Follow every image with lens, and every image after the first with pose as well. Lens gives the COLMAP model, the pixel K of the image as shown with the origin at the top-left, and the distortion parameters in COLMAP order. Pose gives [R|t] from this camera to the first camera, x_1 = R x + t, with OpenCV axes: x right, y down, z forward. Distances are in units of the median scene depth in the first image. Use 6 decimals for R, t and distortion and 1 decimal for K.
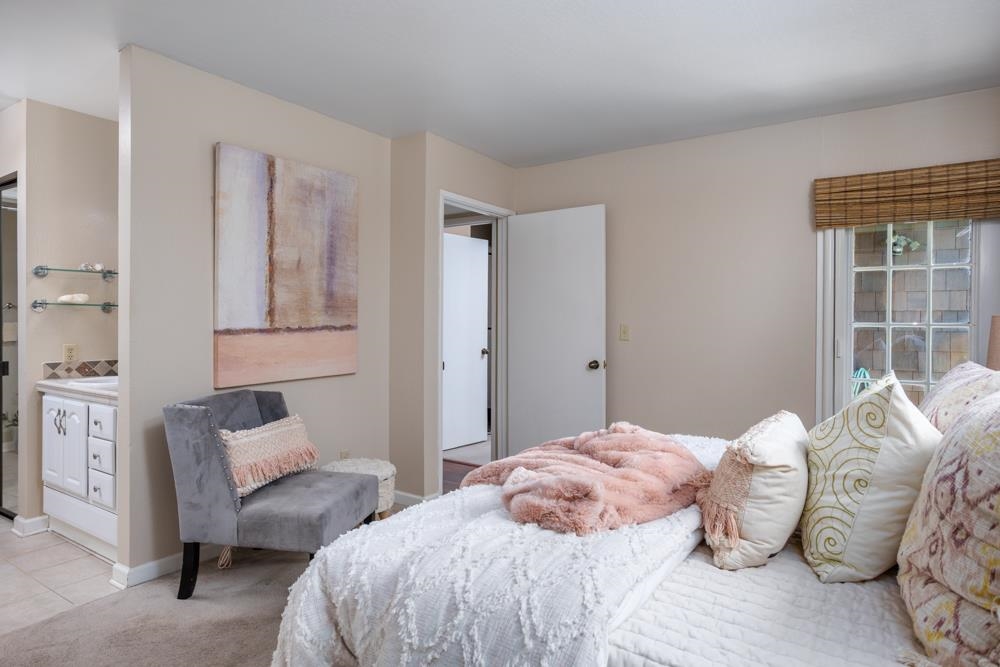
lens RADIAL K [[592.9, 0, 502.2], [0, 592.9, 334.9], [0, 0, 1]] dist [-0.003339, 0.002661]
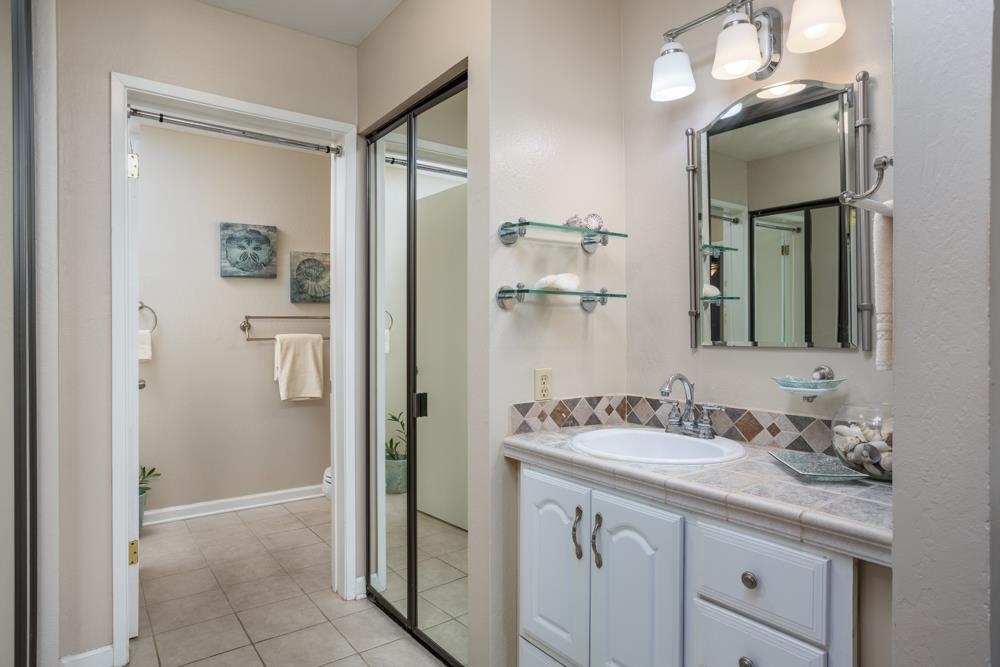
lens RADIAL K [[592.9, 0, 498.4], [0, 592.9, 330.0], [0, 0, 1]] dist [-0.003339, 0.002661]
pose [[0.943426, -0.003360, -0.331567, -0.599221], [-0.004597, 0.999720, -0.023211, -0.006588], [0.331552, 0.023422, 0.943146, 0.481479]]
